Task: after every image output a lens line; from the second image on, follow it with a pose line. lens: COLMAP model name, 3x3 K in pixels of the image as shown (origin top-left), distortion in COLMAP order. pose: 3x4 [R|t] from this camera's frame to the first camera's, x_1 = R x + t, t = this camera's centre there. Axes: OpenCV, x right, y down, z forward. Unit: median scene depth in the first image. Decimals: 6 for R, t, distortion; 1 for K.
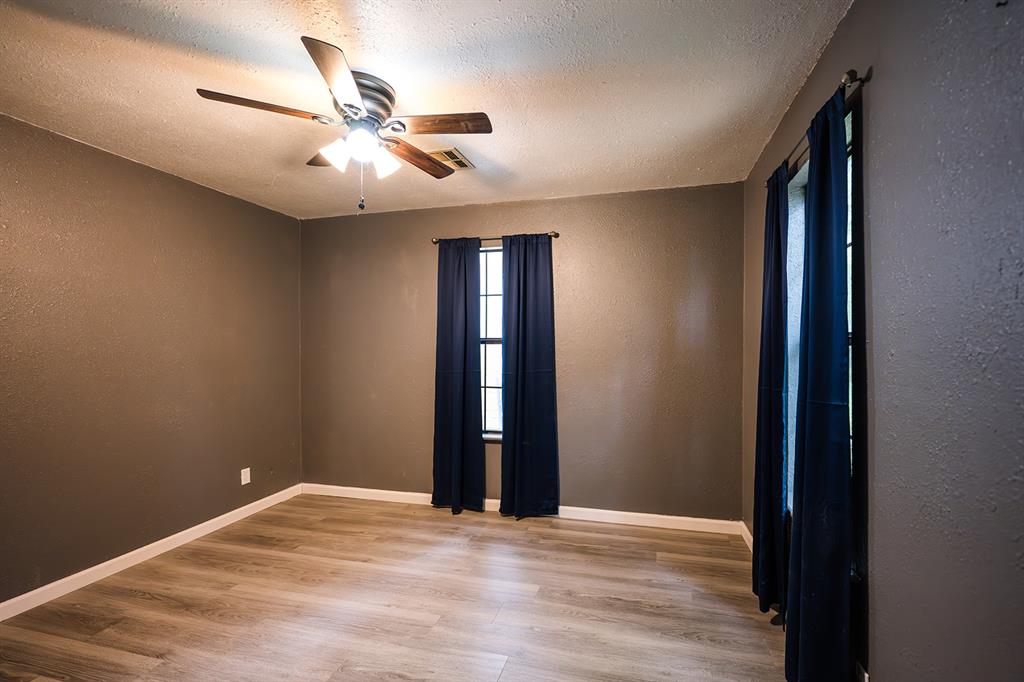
lens RADIAL K [[421.7, 0, 511.4], [0, 421.7, 346.0], [0, 0, 1]] dist [-0.000522, 0.000056]
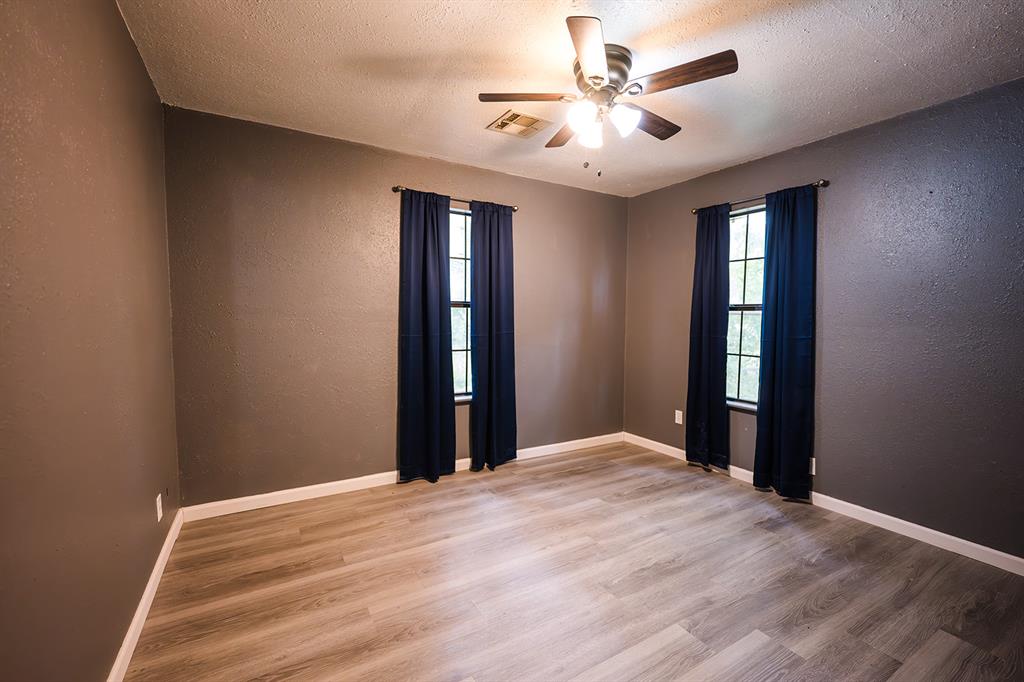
lens RADIAL K [[426.5, 0, 511.0], [0, 426.5, 340.5], [0, 0, 1]] dist [-0.000611, -0.000123]
pose [[0.721717, -0.029411, 0.691563, -0.738201], [-0.011817, 0.998428, 0.054794, 0.019092], [-0.692088, -0.047717, 0.720235, 0.203958]]
